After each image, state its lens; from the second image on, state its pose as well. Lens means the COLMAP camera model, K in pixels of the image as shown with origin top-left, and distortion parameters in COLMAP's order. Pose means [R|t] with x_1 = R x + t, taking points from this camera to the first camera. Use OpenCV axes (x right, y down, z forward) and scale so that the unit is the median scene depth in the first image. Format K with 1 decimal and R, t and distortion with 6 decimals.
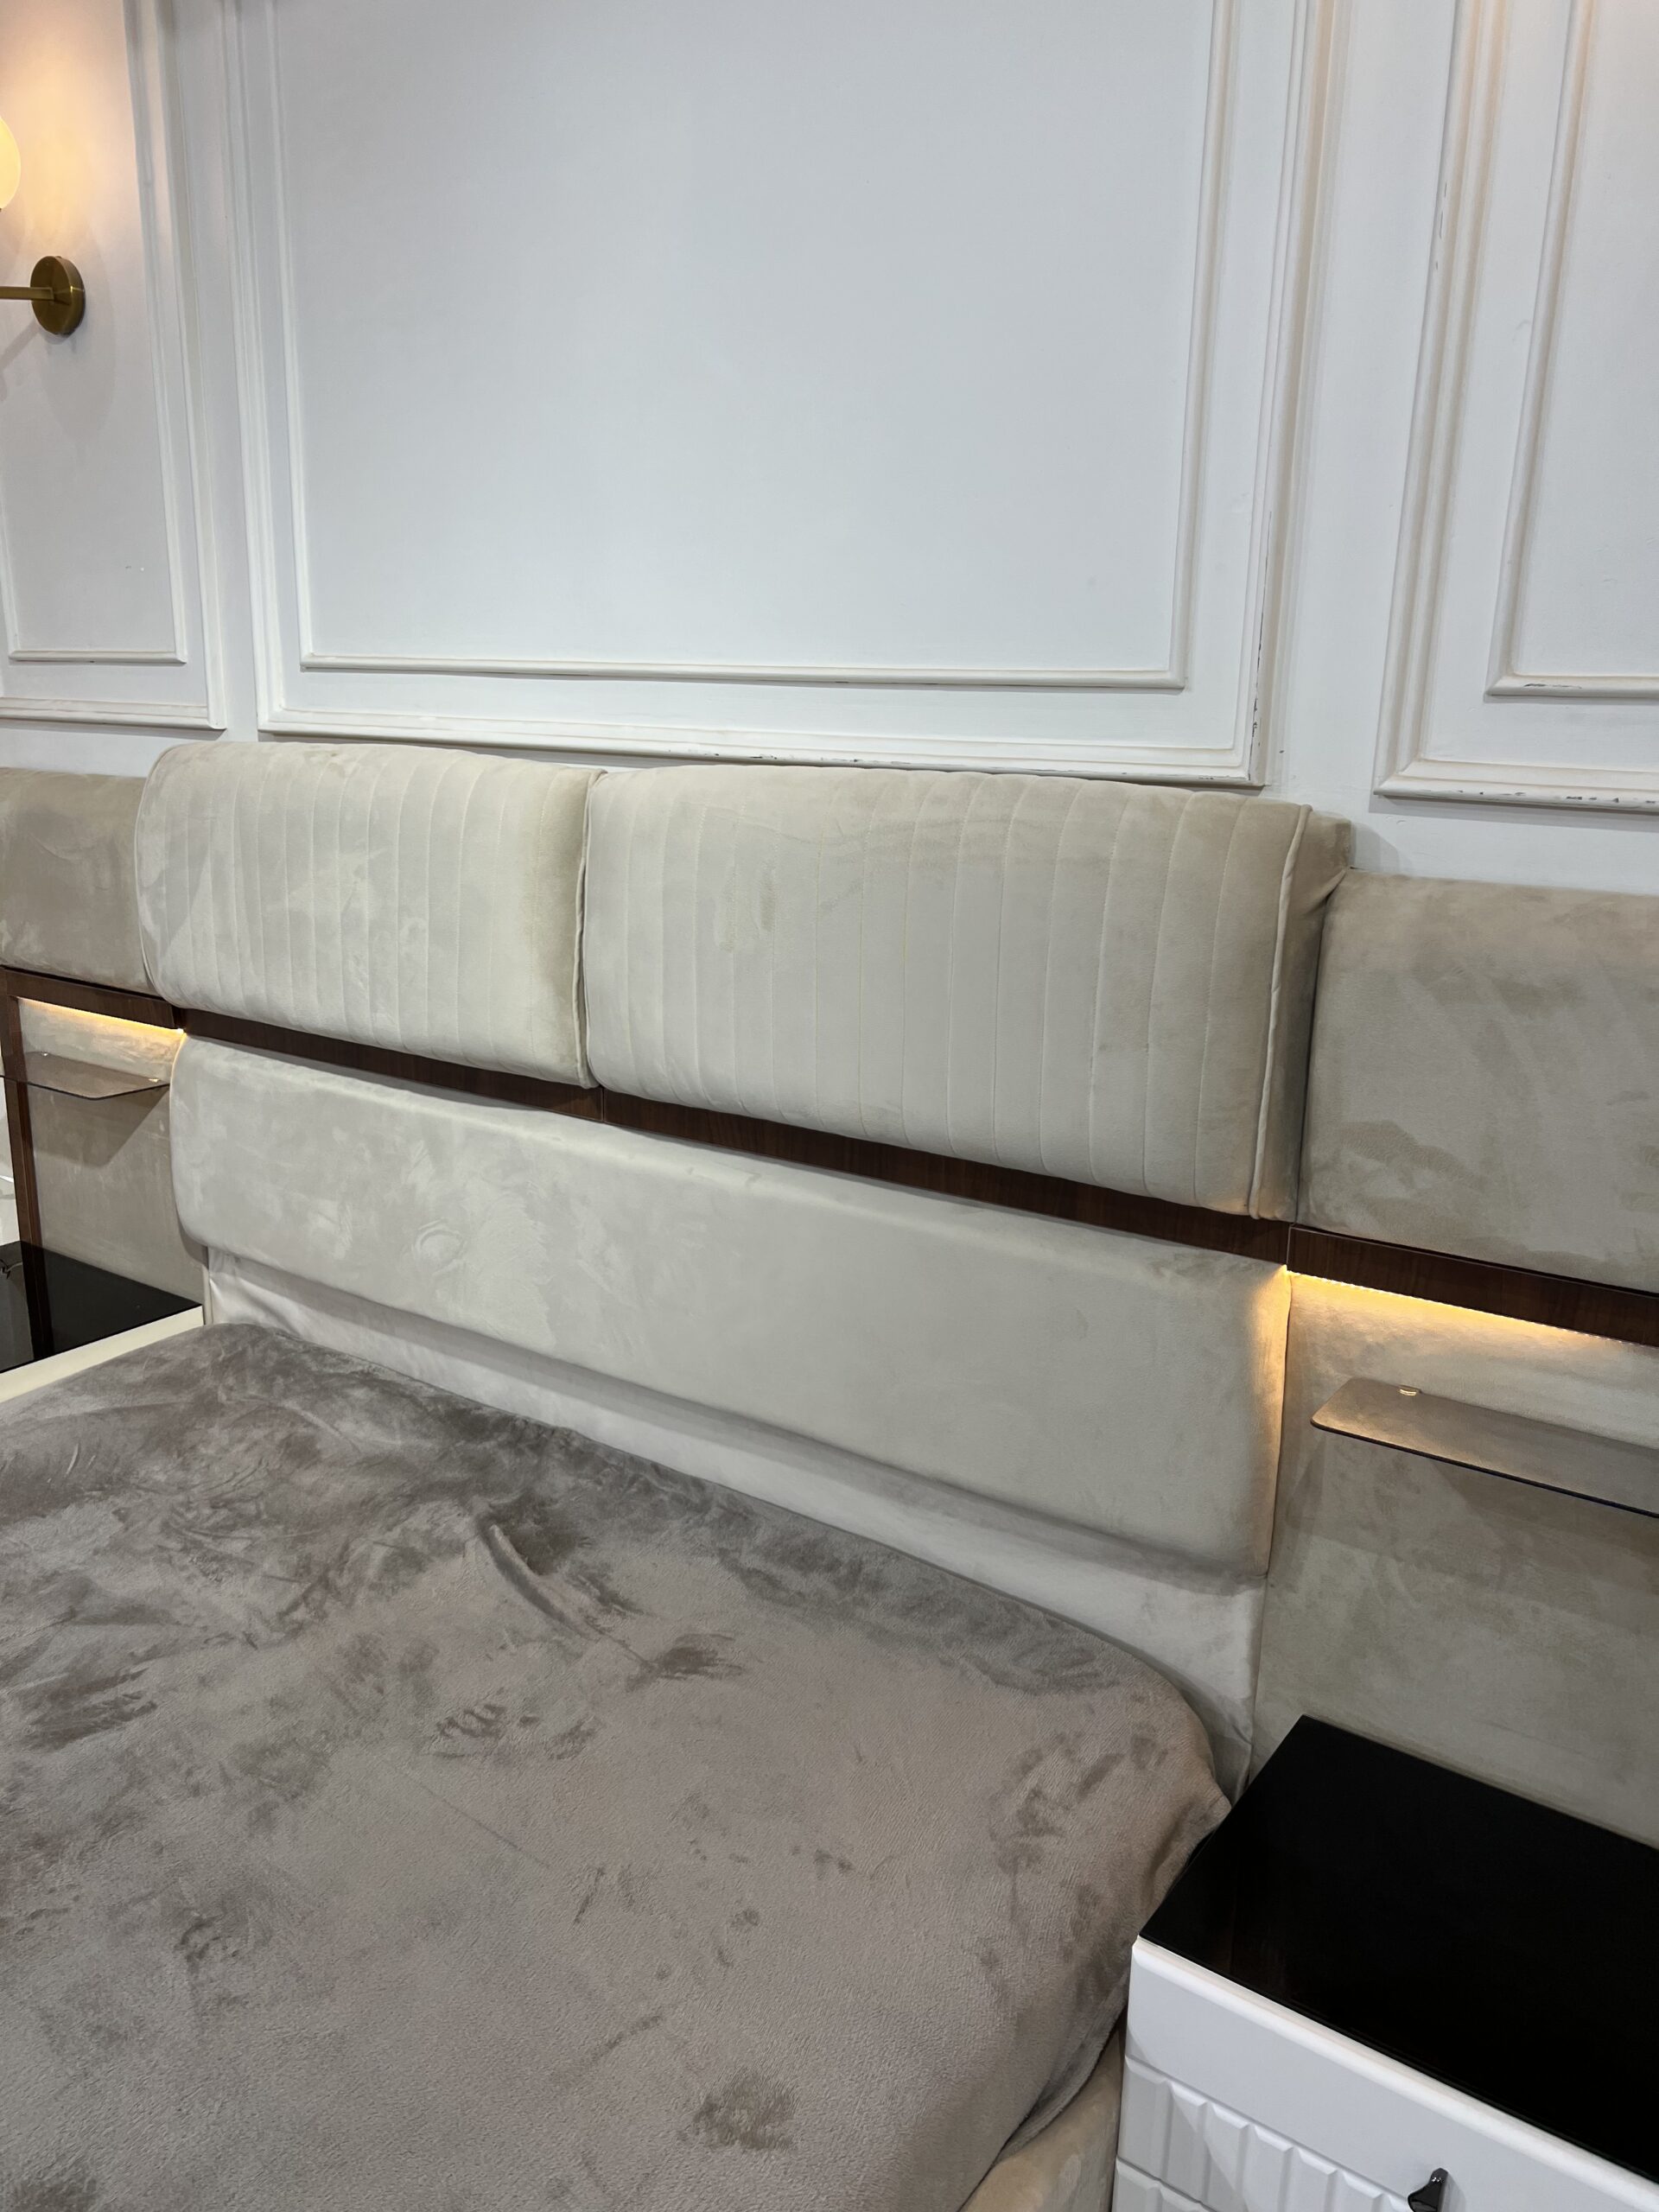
lens RADIAL K [[1670.6, 0, 832.9], [0, 1670.6, 1136.6], [0, 0, 1]] dist [0.021185, -0.006228]
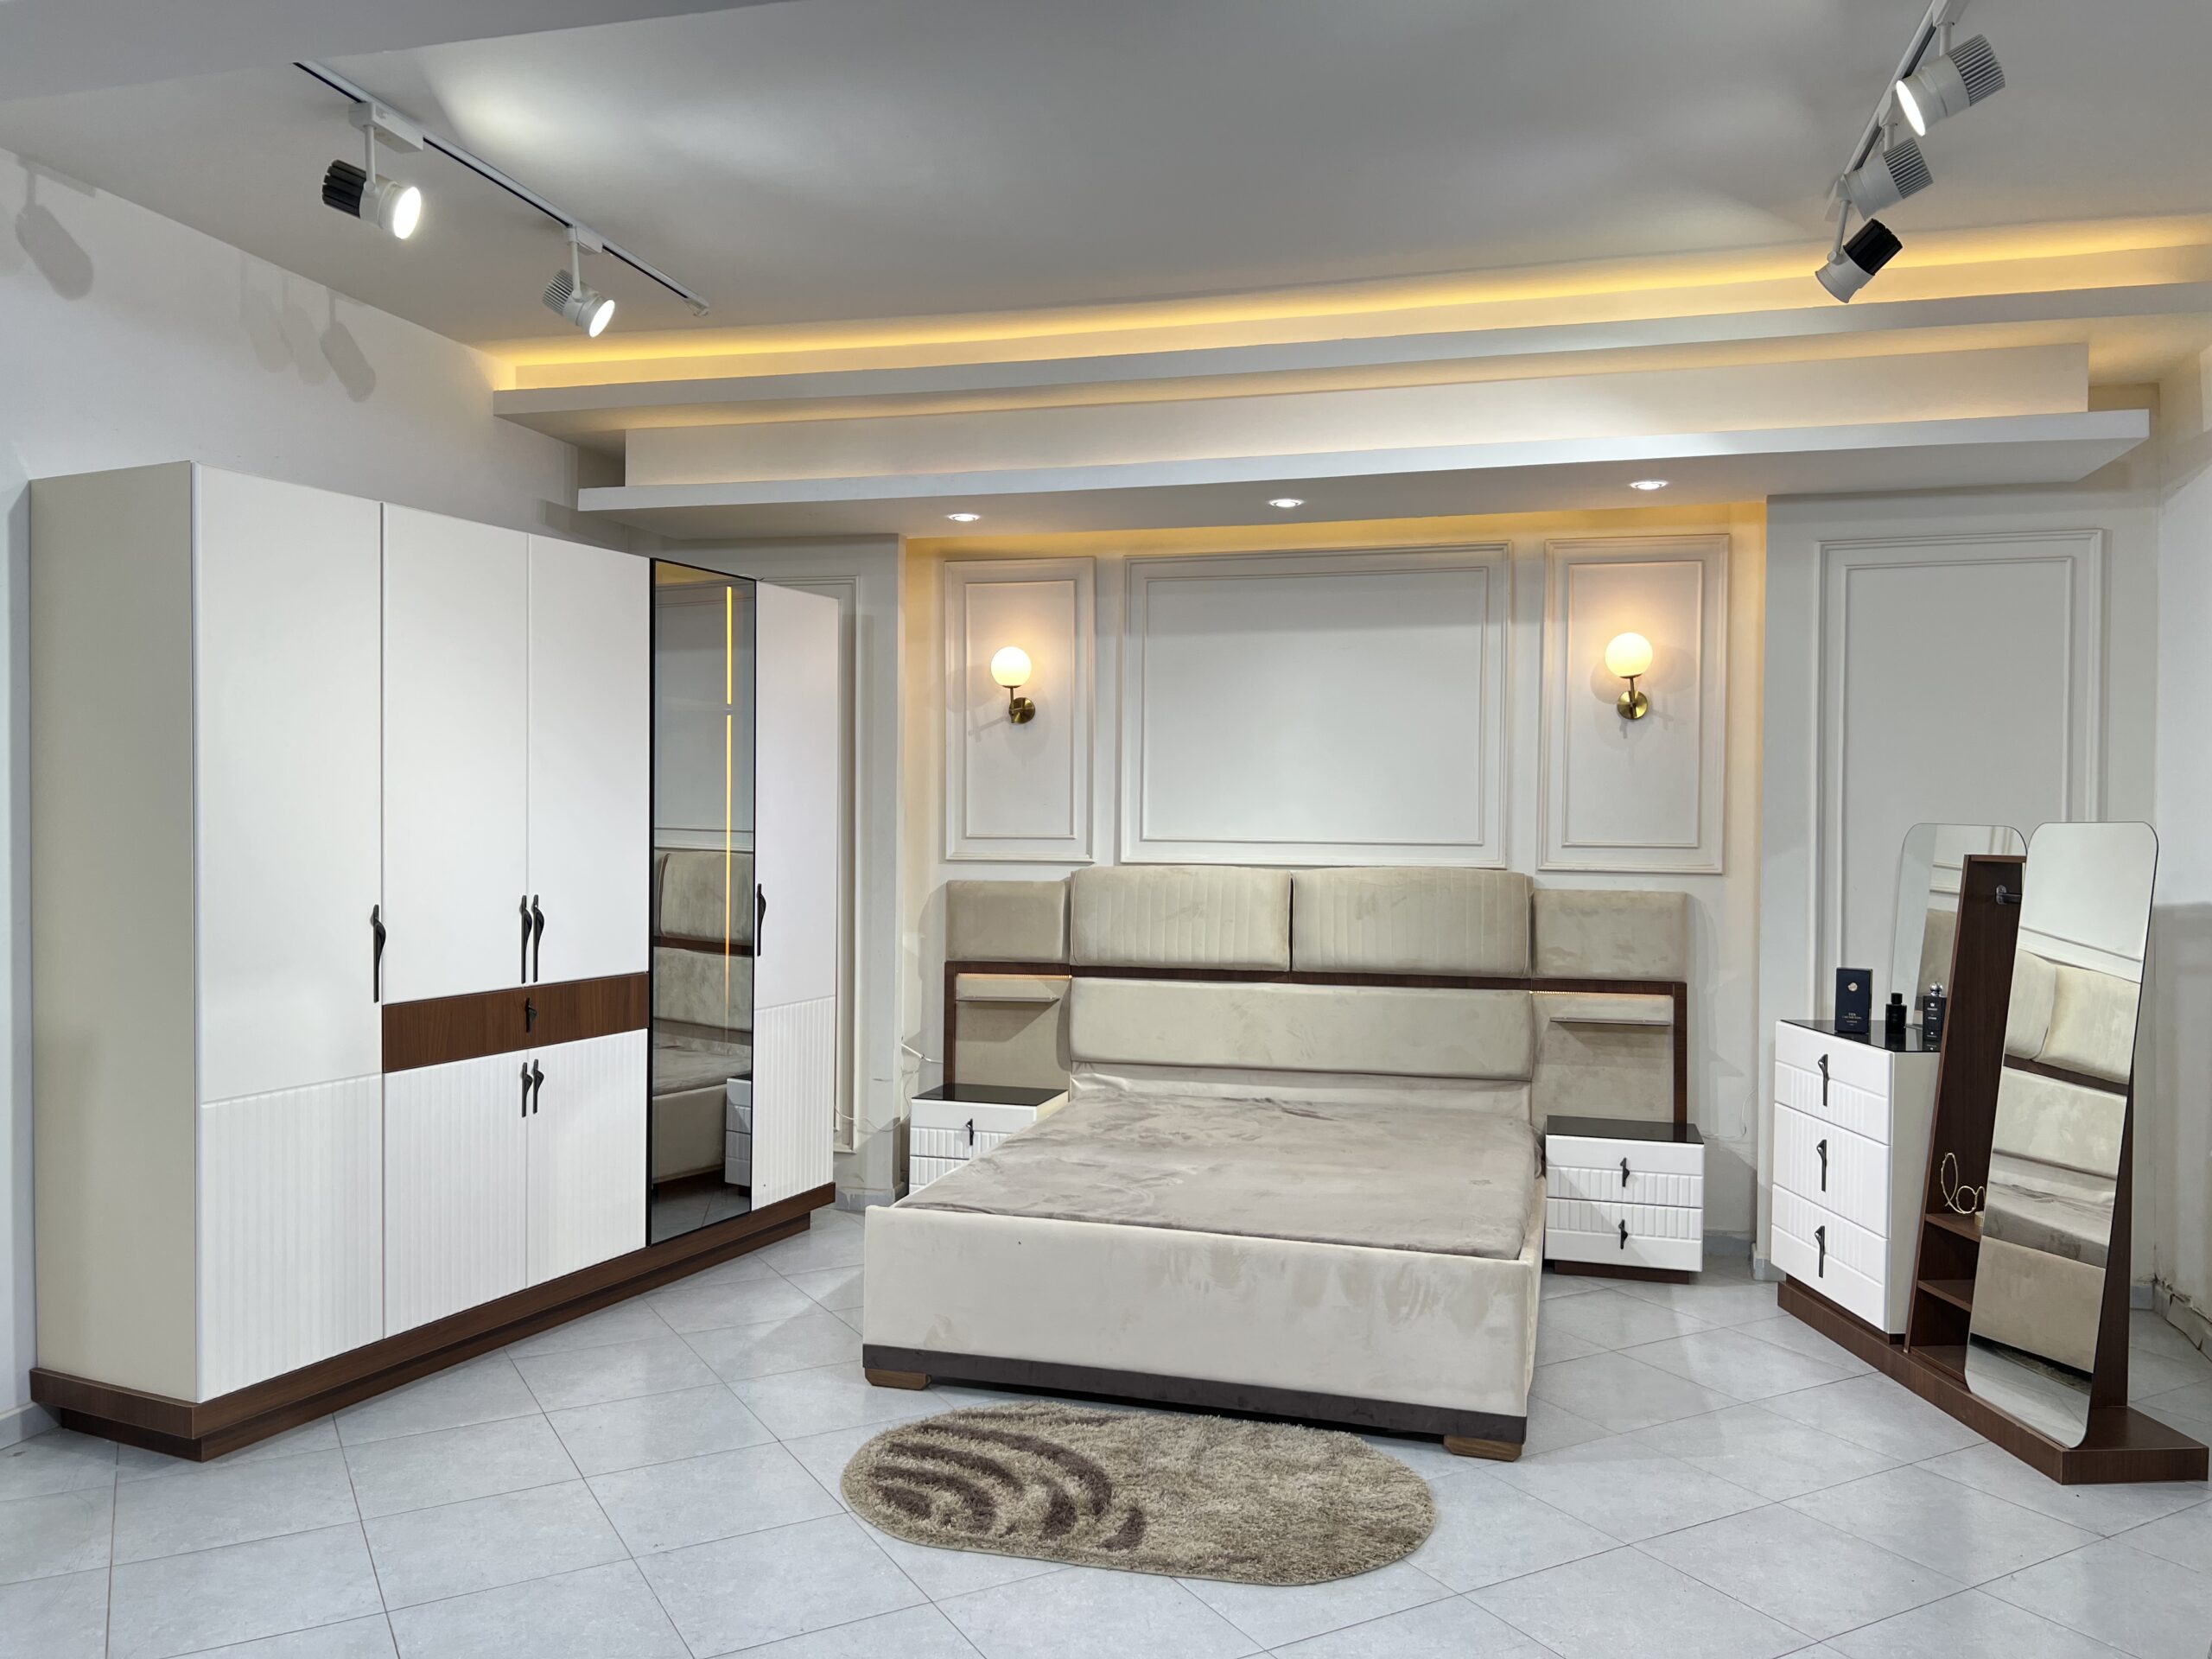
lens RADIAL K [[1670.6, 0, 1101.3], [0, 1670.6, 843.5], [0, 0, 1]] dist [0.021185, -0.006228]
pose [[0.941115, -0.004634, 0.338056, -2.009971], [0.092918, 0.964947, -0.245447, 0.620749], [-0.325069, 0.262406, 0.908556, -2.323945]]
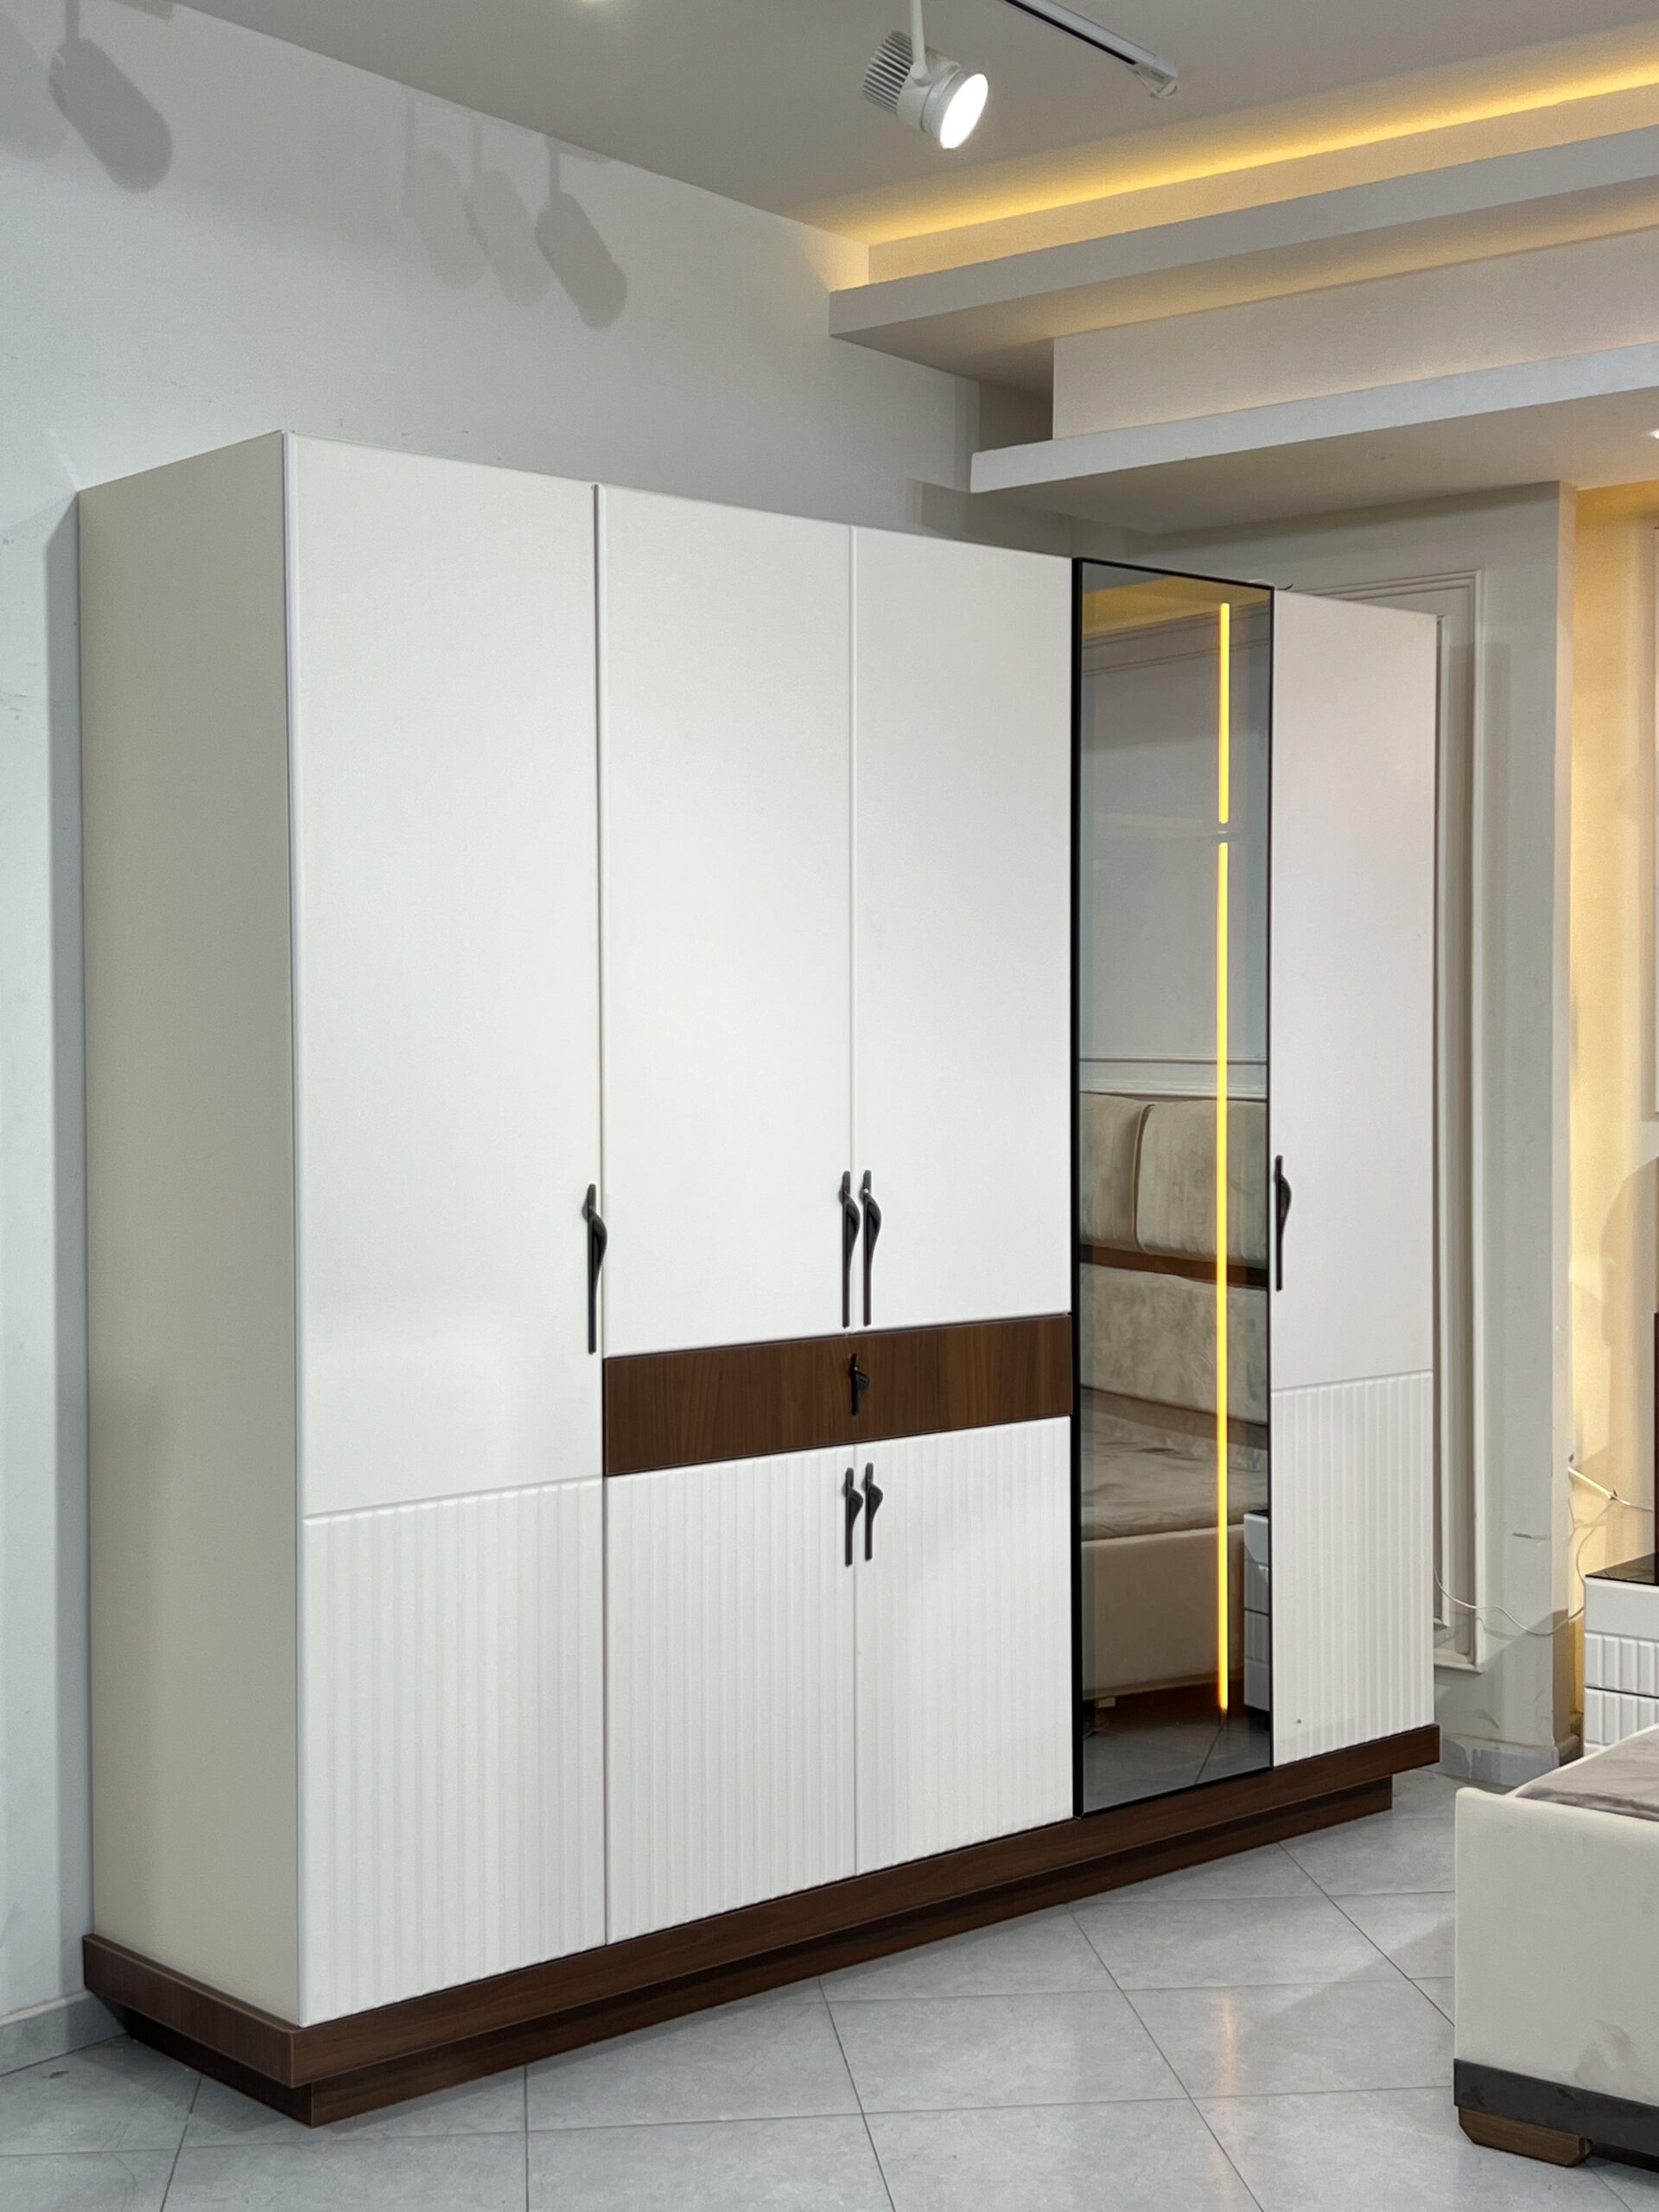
lens RADIAL K [[2906.5, 0, 830.9], [0, 2906.5, 1102.9], [0, 0, 1]] dist [0.090121, 0.000000]
pose [[0.998613, -0.008597, -0.051951, -1.807249], [-0.005354, 0.964891, -0.262595, 0.574132], [0.052385, 0.262509, 0.963507, -2.042509]]
